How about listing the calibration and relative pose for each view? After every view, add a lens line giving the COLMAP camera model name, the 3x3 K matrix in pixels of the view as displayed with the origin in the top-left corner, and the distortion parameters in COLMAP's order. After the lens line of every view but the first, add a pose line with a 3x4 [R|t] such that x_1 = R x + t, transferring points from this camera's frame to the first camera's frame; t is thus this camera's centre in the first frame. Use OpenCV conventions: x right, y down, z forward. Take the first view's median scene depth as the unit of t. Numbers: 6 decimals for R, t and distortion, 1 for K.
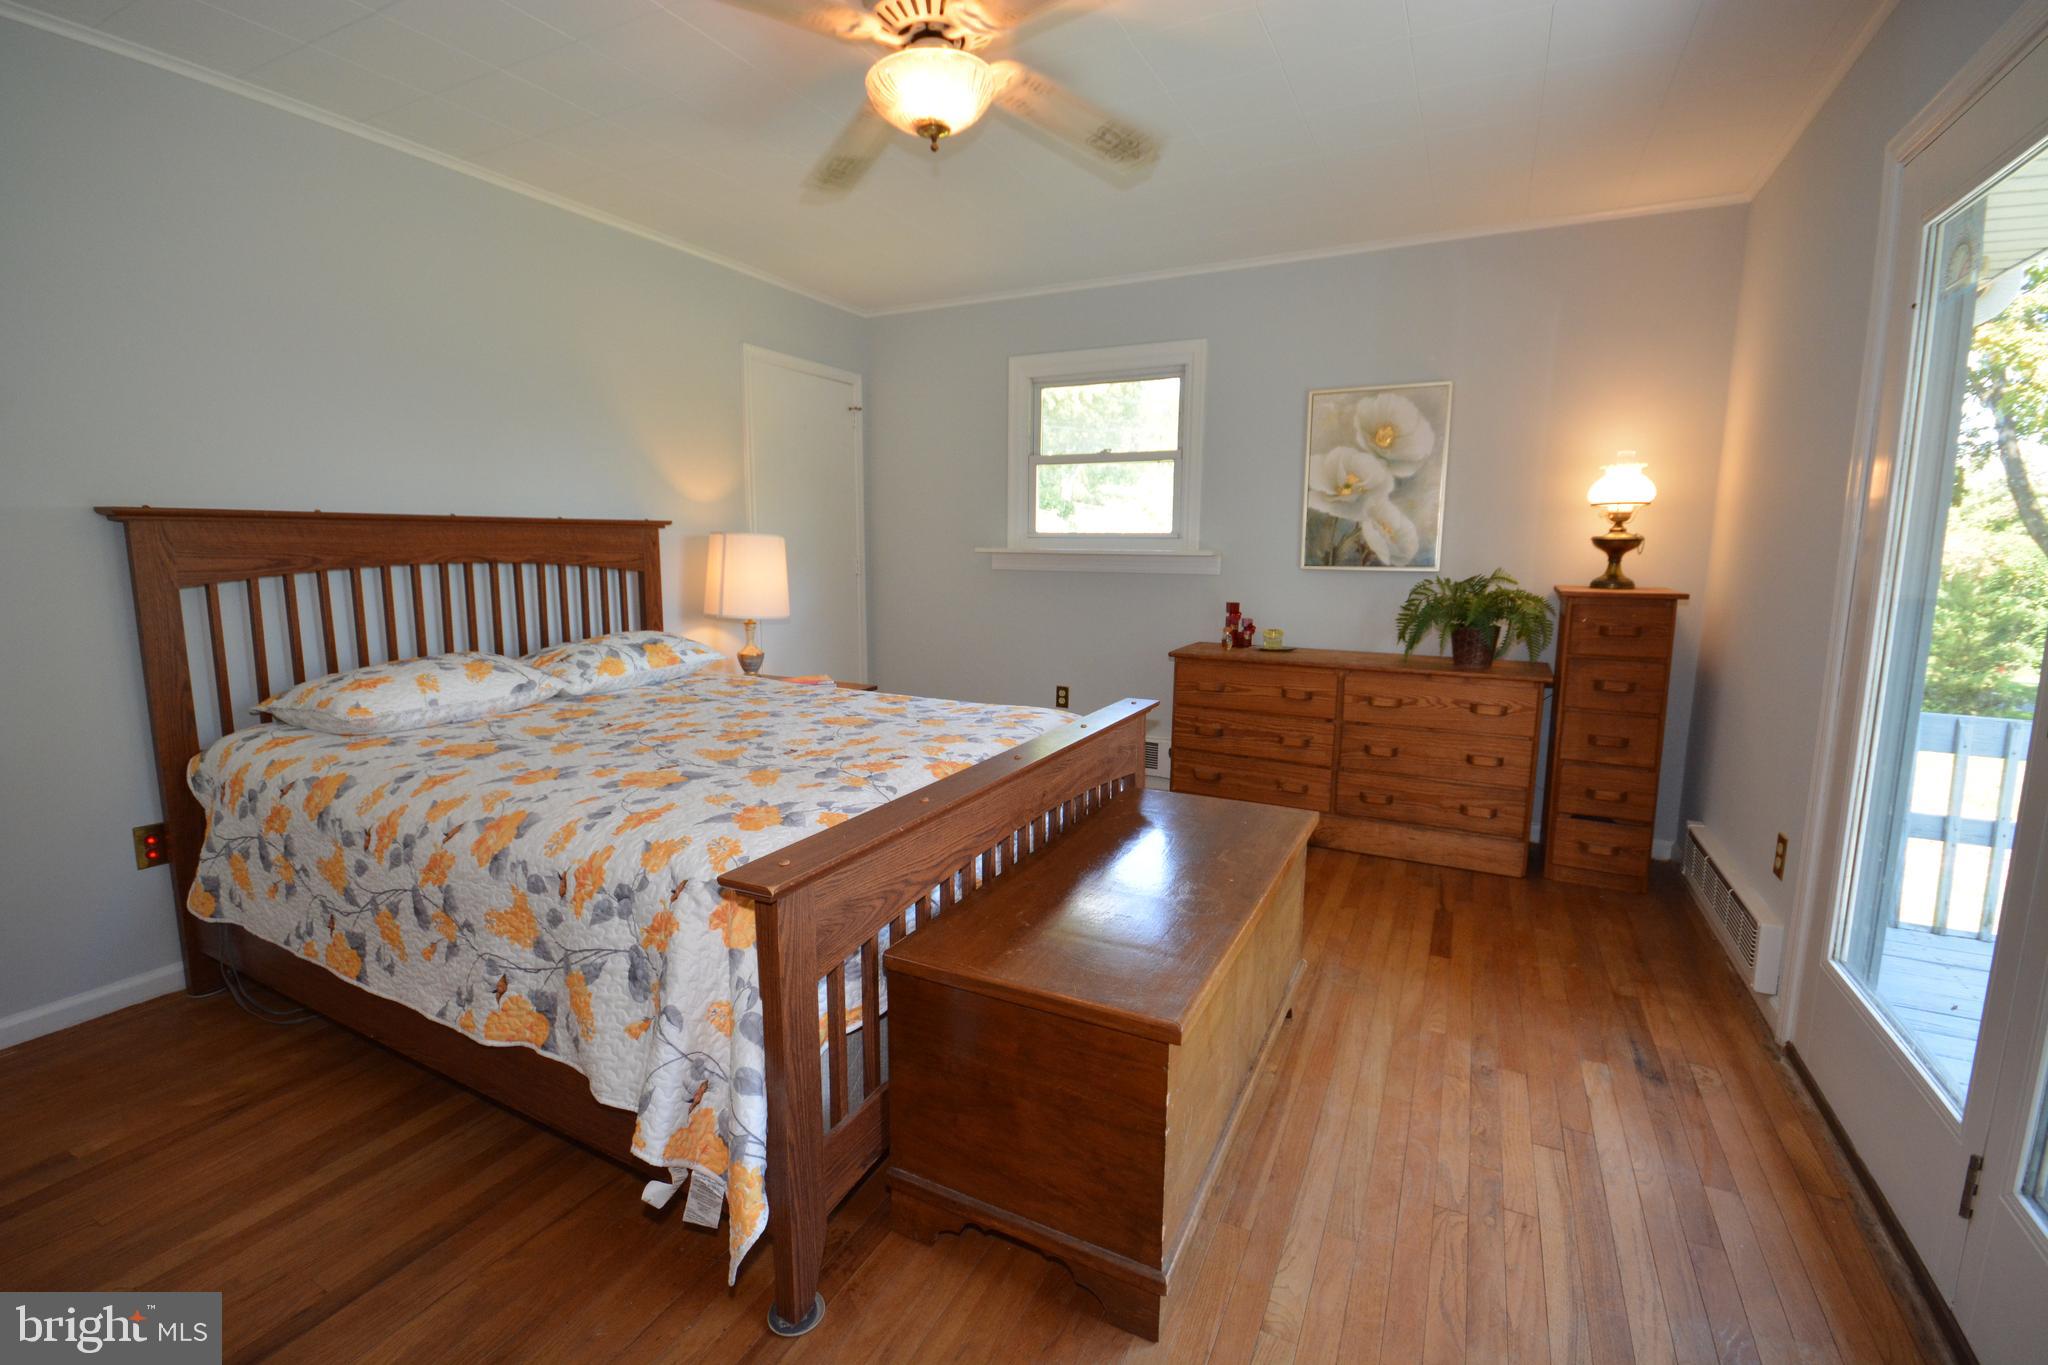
lens RADIAL K [[898.4, 0, 1019.2], [0, 898.4, 677.1], [0, 0, 1]] dist [0.003060, -0.006551]
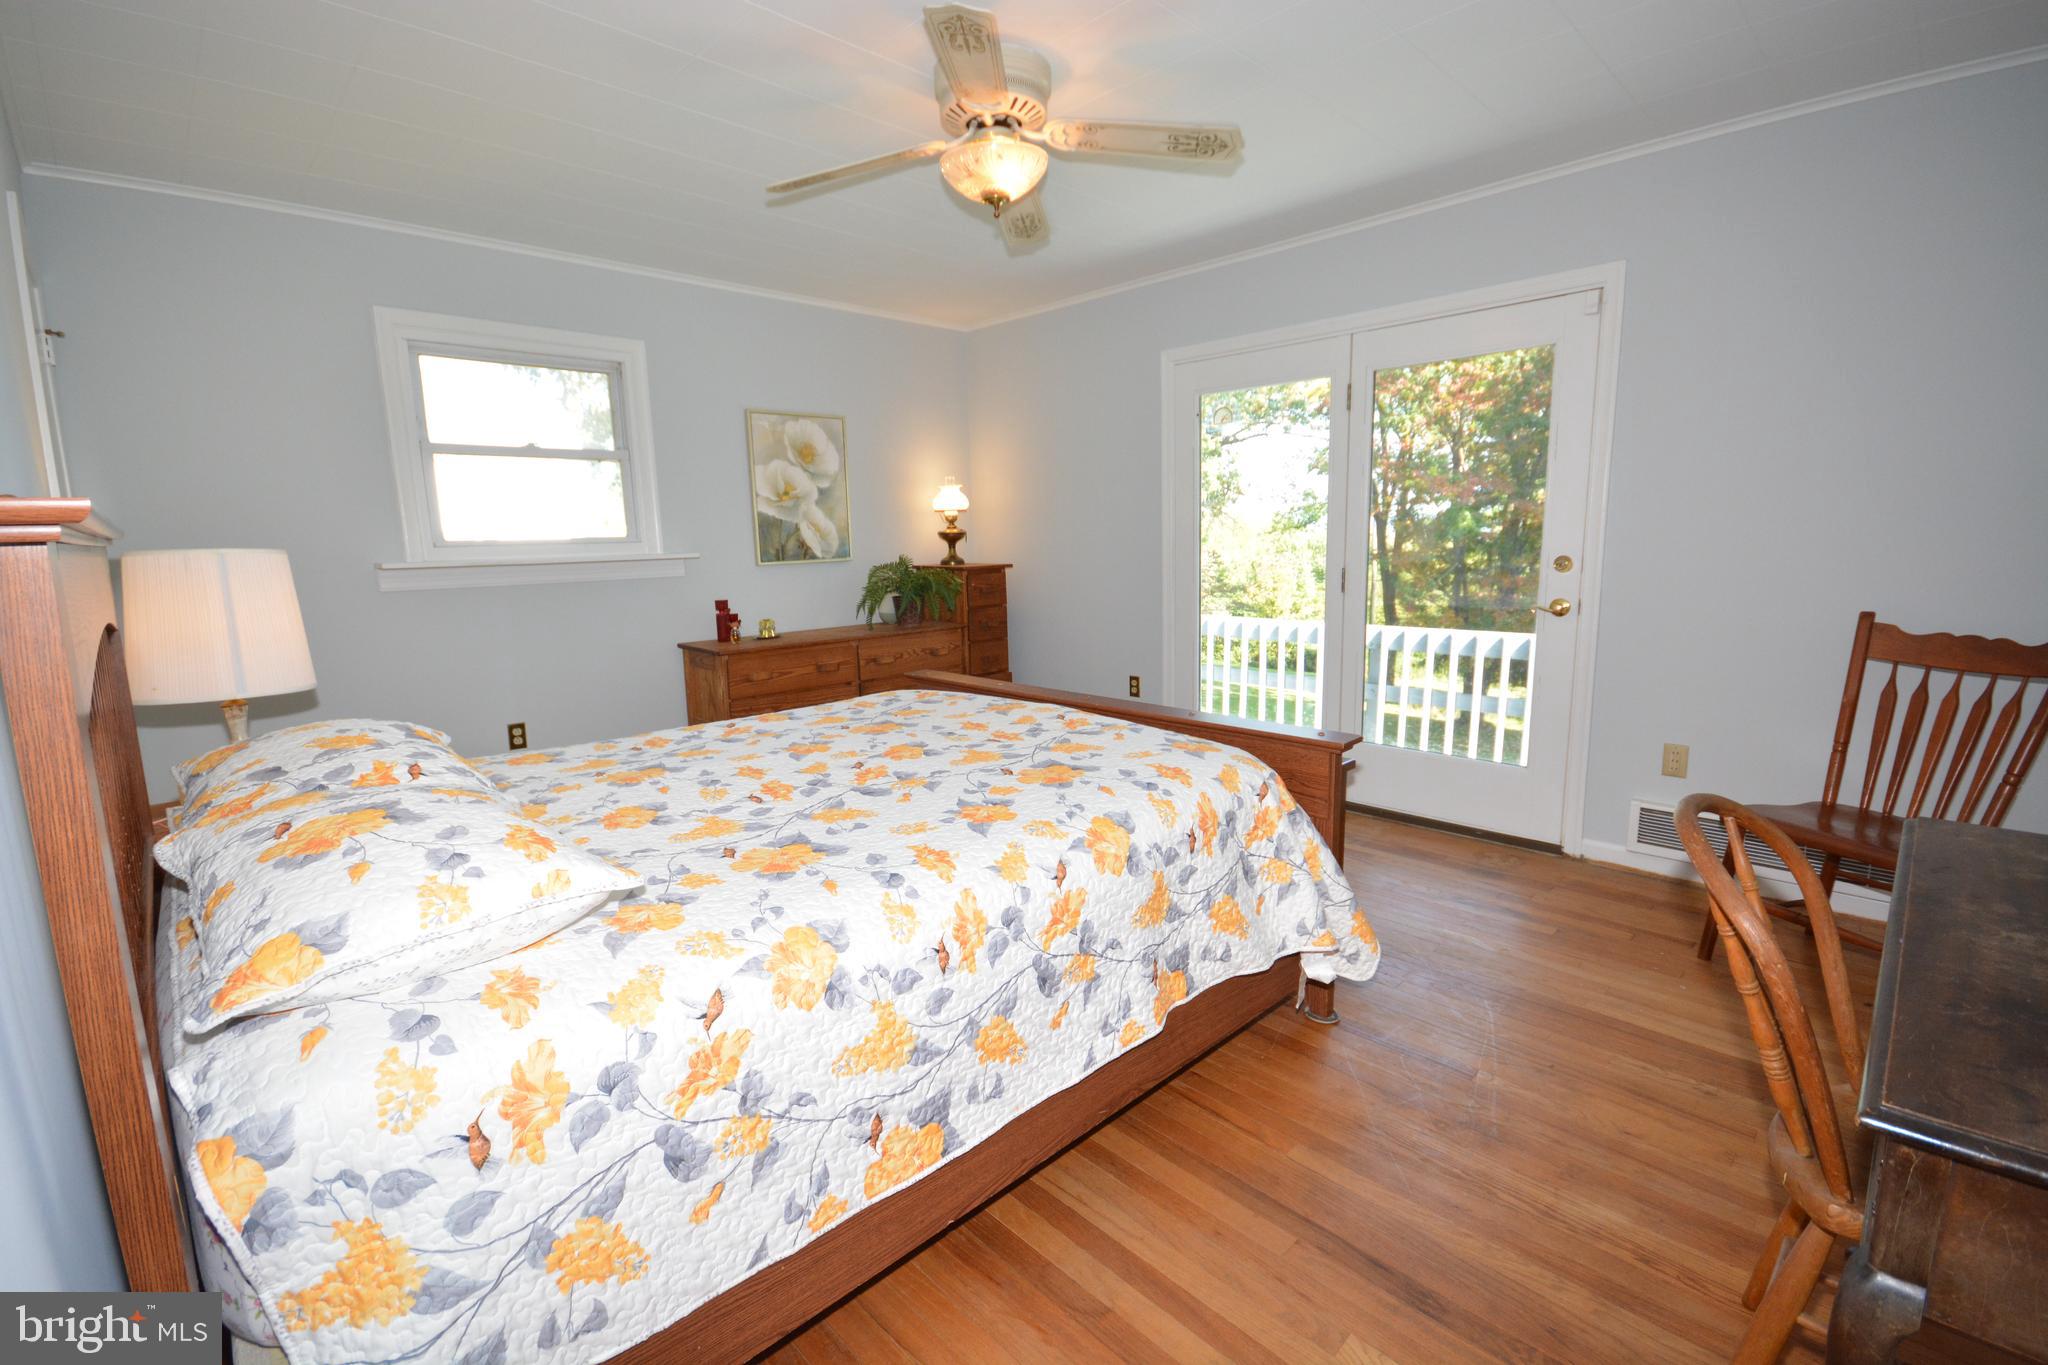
lens RADIAL K [[898.4, 0, 1019.2], [0, 898.4, 677.1], [0, 0, 1]] dist [0.003060, -0.006551]
pose [[0.327844, -0.167739, 0.929721, -0.694591], [0.166824, 0.978926, 0.117789, -0.064278], [-0.929886, 0.116483, 0.348918, 0.331751]]
